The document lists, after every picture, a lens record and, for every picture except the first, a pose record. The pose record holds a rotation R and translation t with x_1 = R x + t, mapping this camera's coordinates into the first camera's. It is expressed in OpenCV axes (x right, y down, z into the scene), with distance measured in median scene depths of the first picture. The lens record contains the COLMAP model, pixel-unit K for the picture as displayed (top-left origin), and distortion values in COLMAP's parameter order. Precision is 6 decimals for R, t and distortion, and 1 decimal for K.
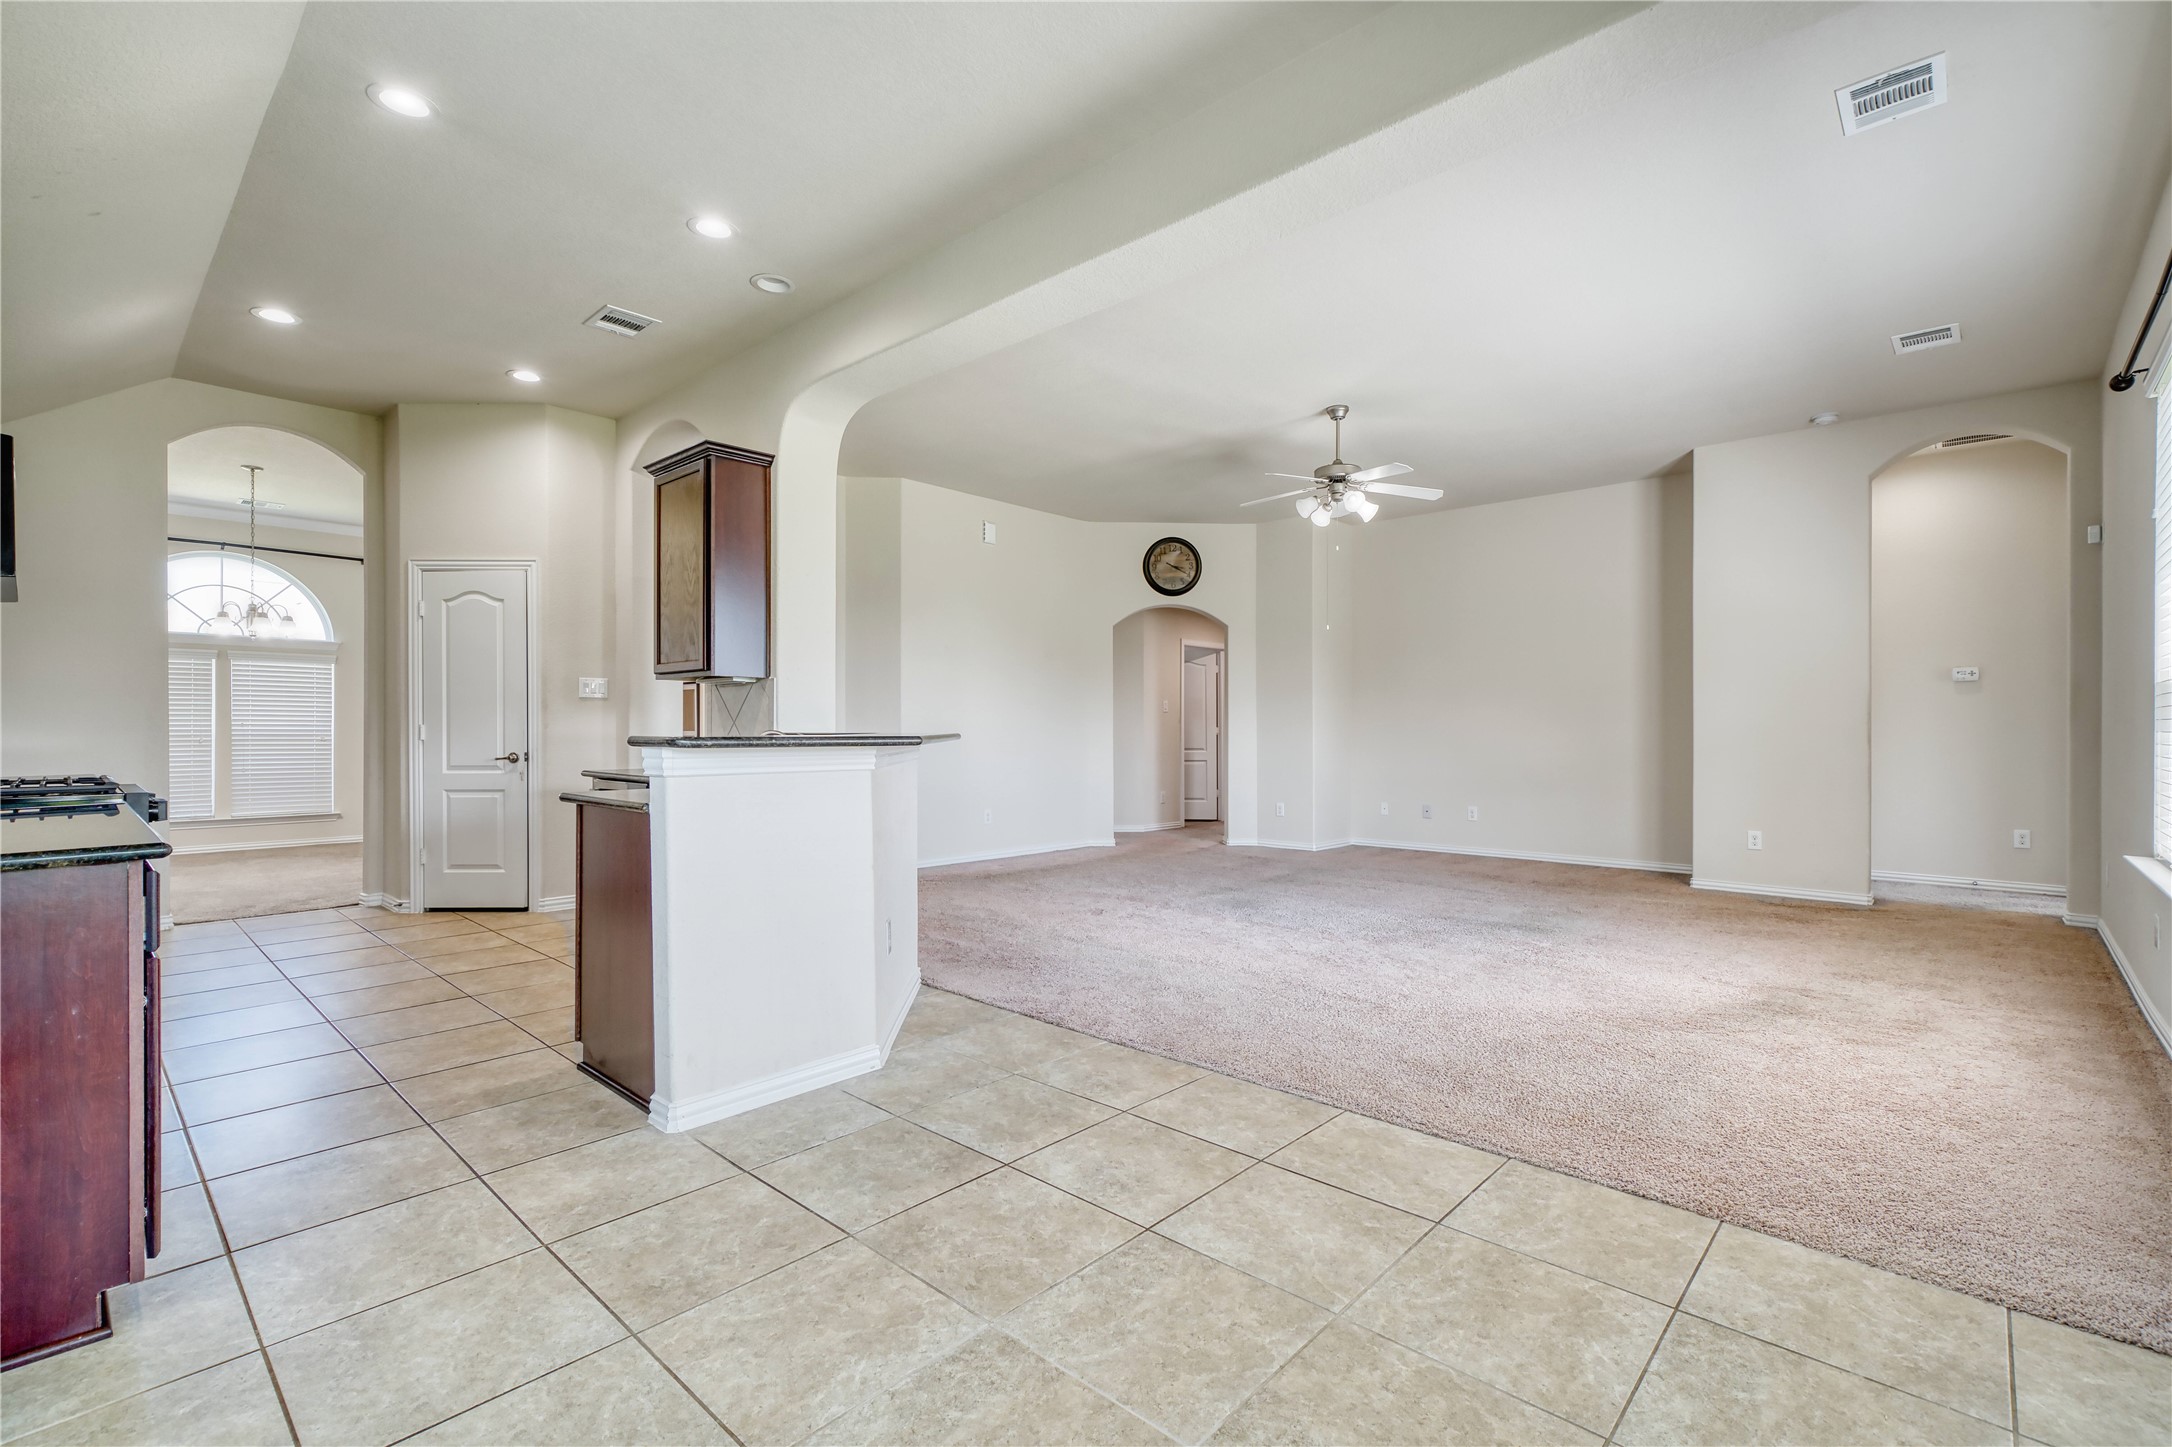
lens RADIAL K [[955.5, 0, 1079.2], [0, 955.5, 728.8], [0, 0, 1]] dist [0.013542, 0.000716]
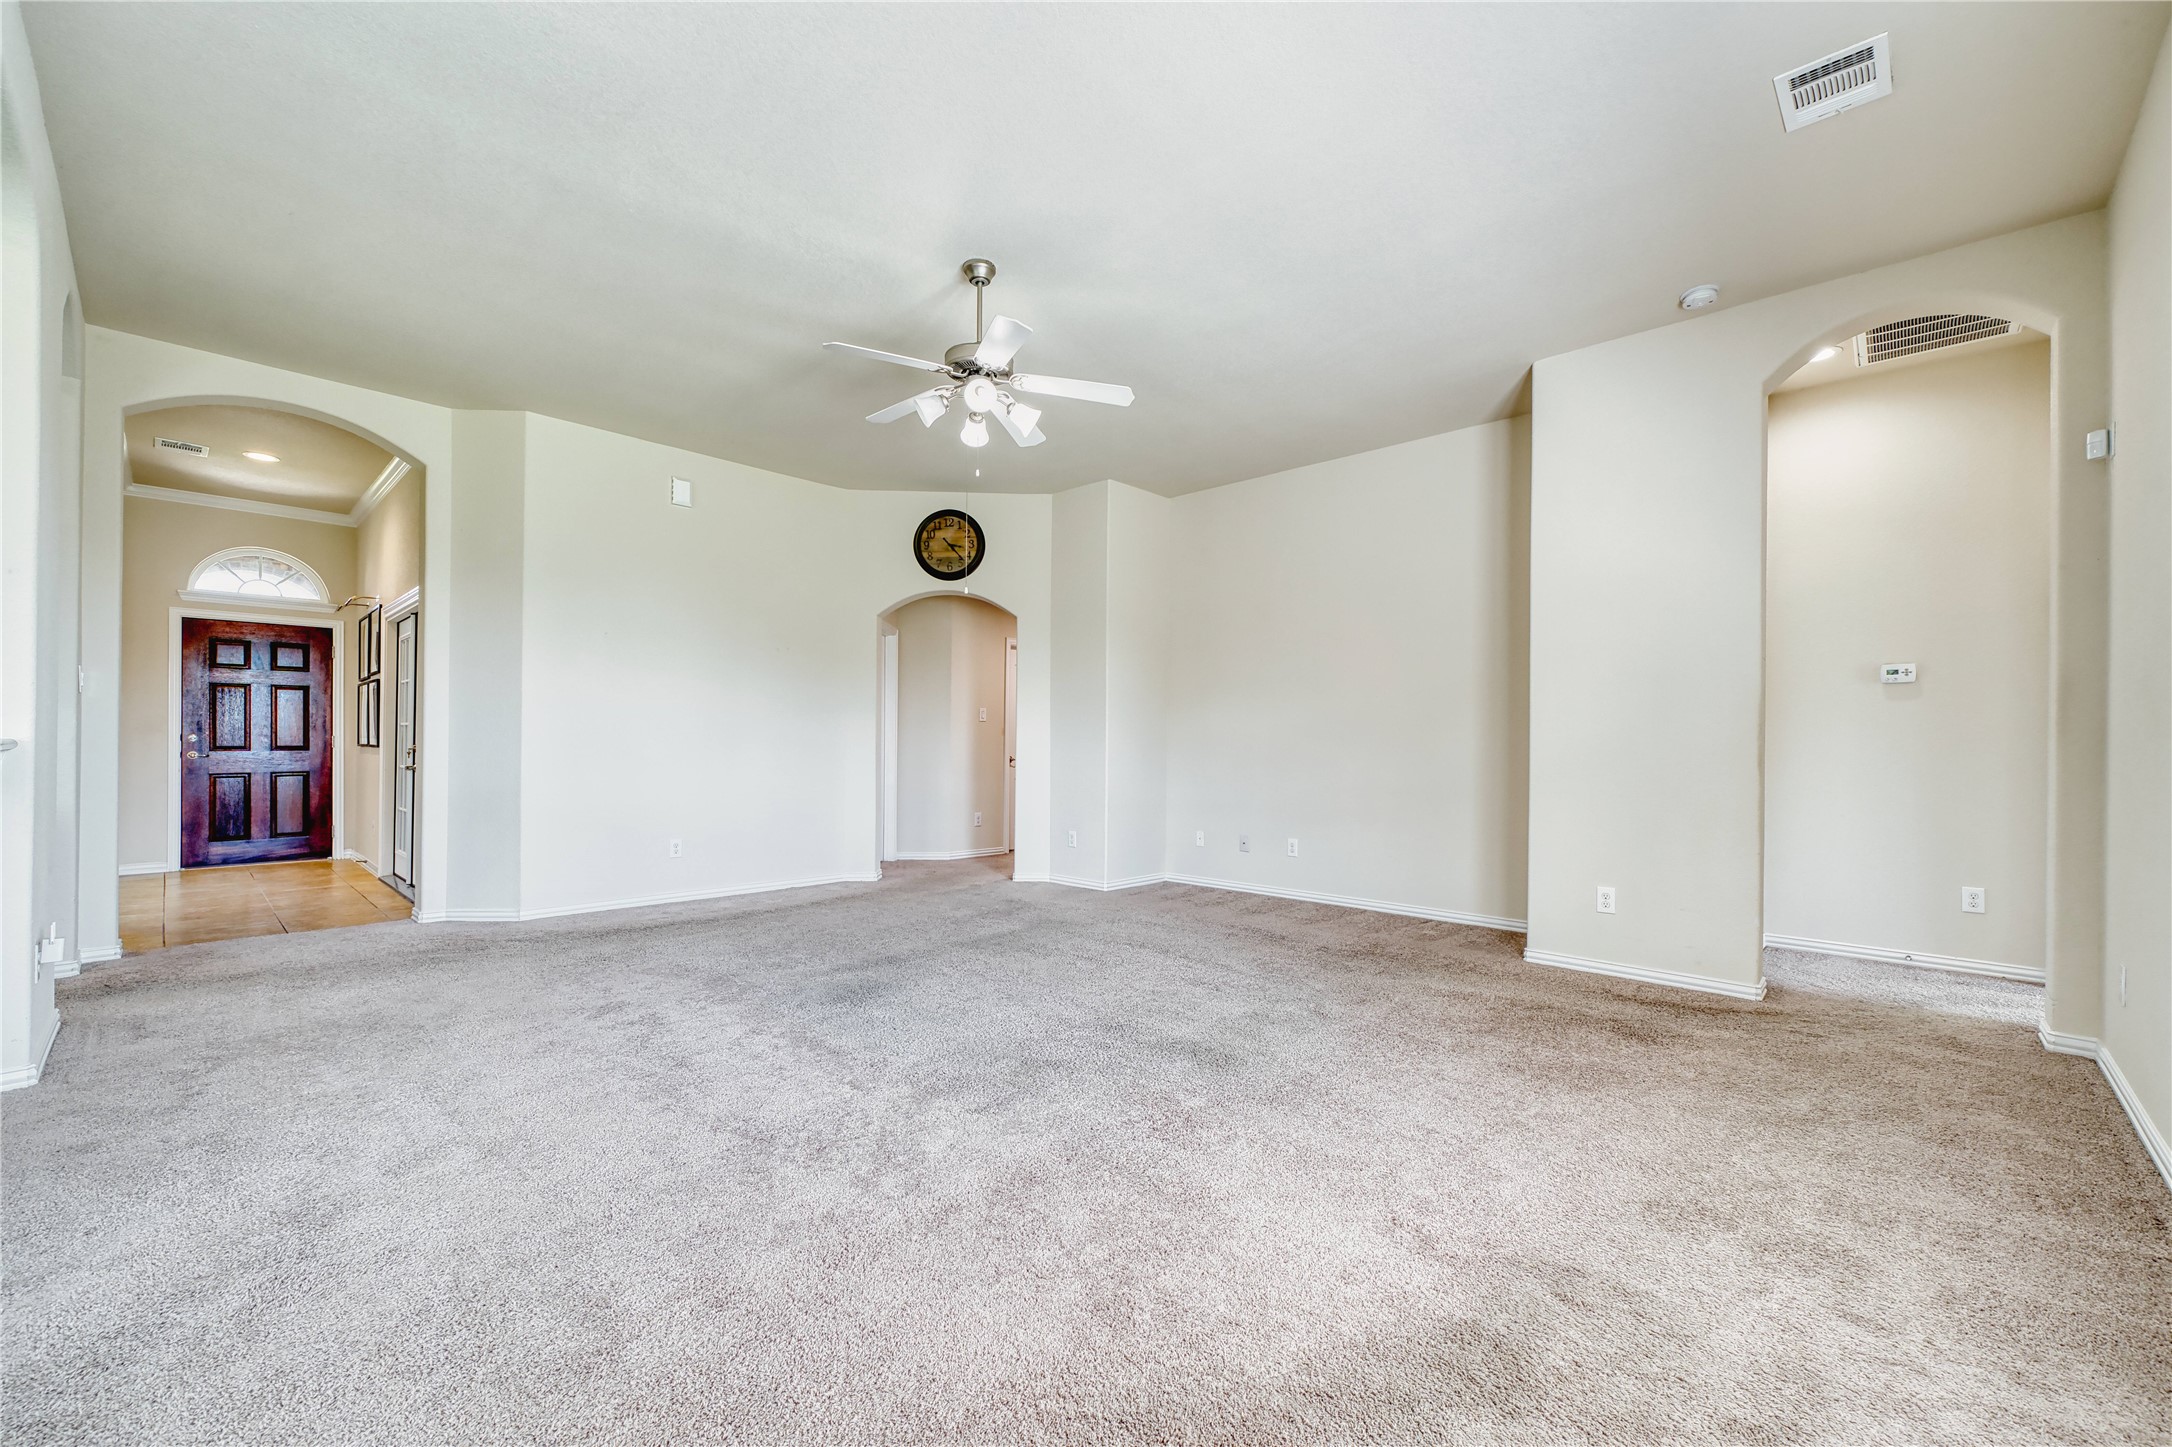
lens RADIAL K [[858.5, 0, 1097.4], [0, 858.5, 741.3], [0, 0, 1]] dist [0.002035, 0.000095]
pose [[0.999931, 0.008076, -0.008584, 0.258725], [-0.008081, 0.999967, -0.000595, 0.000627], [0.008579, 0.000664, 0.999963, 0.281286]]
